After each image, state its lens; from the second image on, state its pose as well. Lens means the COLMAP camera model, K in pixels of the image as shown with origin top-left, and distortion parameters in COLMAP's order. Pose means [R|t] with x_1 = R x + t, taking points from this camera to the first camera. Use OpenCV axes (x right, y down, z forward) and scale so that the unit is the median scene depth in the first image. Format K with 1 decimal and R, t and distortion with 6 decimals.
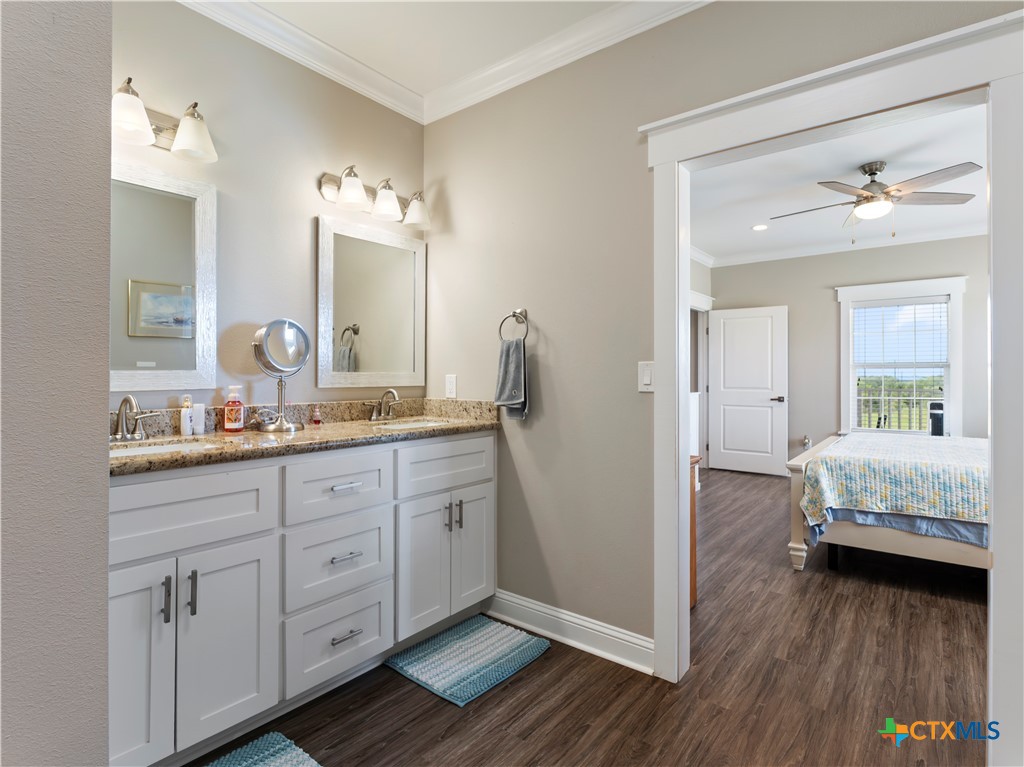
lens RADIAL K [[532.1, 0, 509.2], [0, 532.1, 371.7], [0, 0, 1]] dist [-0.003442, -0.001829]
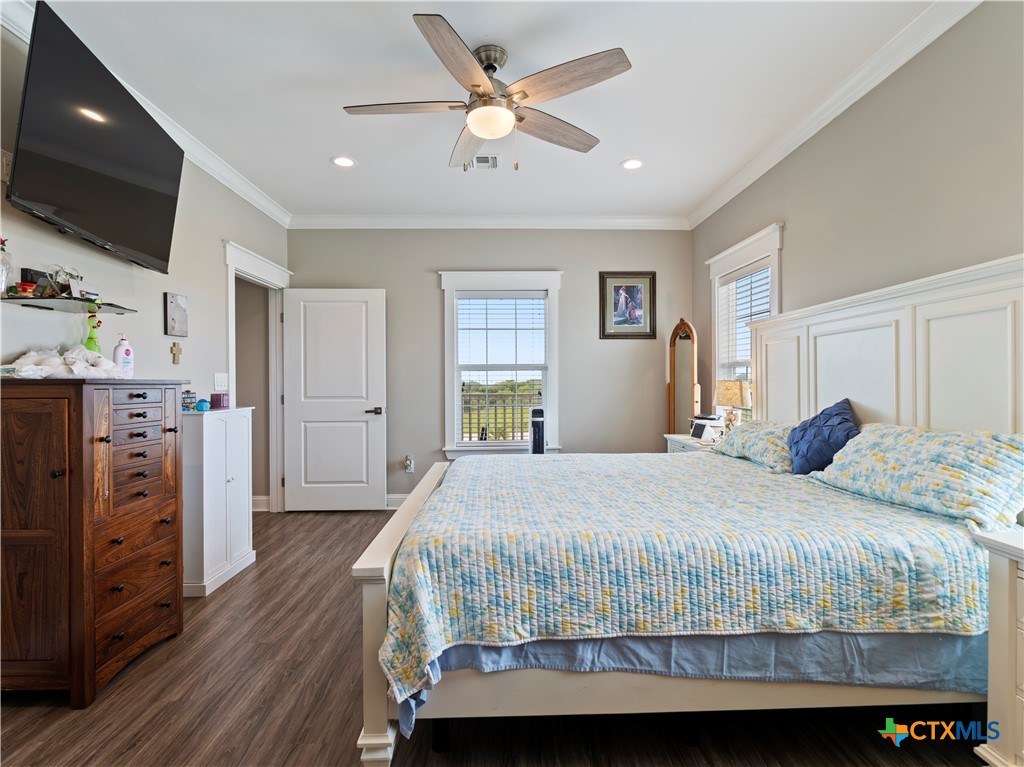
lens RADIAL K [[525.8, 0, 511.4], [0, 525.8, 381.4], [0, 0, 1]] dist [-0.005517, -0.001086]
pose [[0.770549, -0.006681, 0.637345, 0.368785], [0.002990, 0.999972, 0.006868, 0.010276], [-0.637373, -0.003386, 0.770548, 0.613058]]
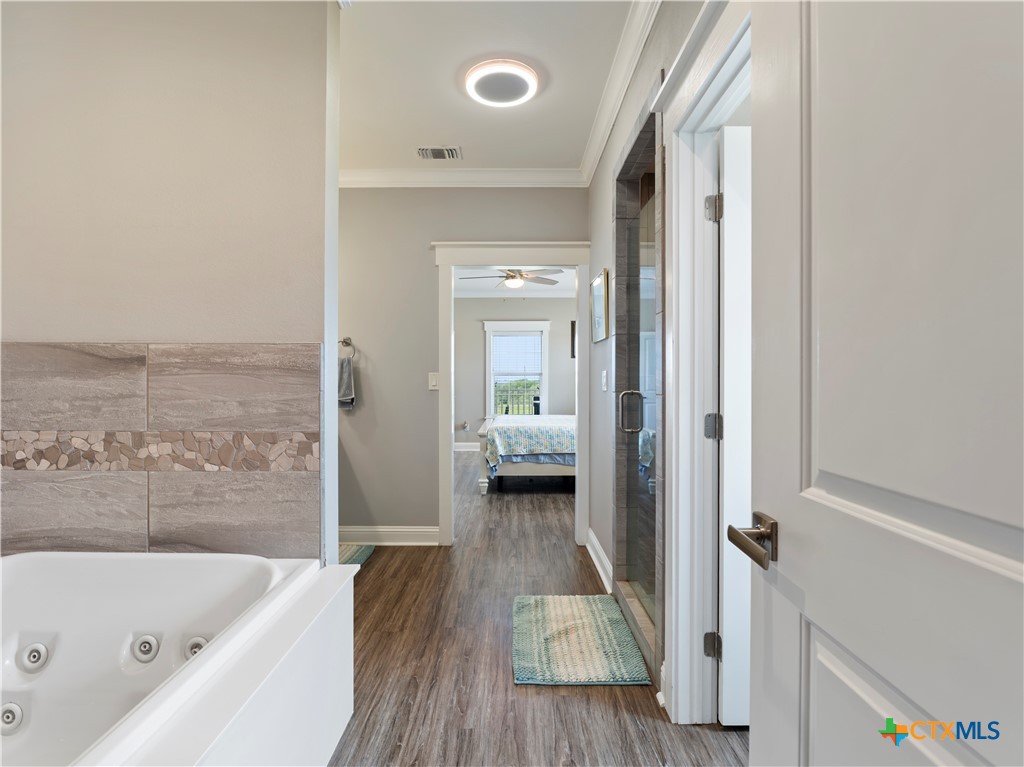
lens RADIAL K [[516.1, 0, 513.8], [0, 516.1, 378.7], [0, 0, 1]] dist [-0.006102, -0.001416]
pose [[0.783468, -0.001317, 0.621431, -0.437714], [-0.001396, 0.999992, 0.003879, -0.004666], [-0.621431, -0.003907, 0.783459, -0.379193]]
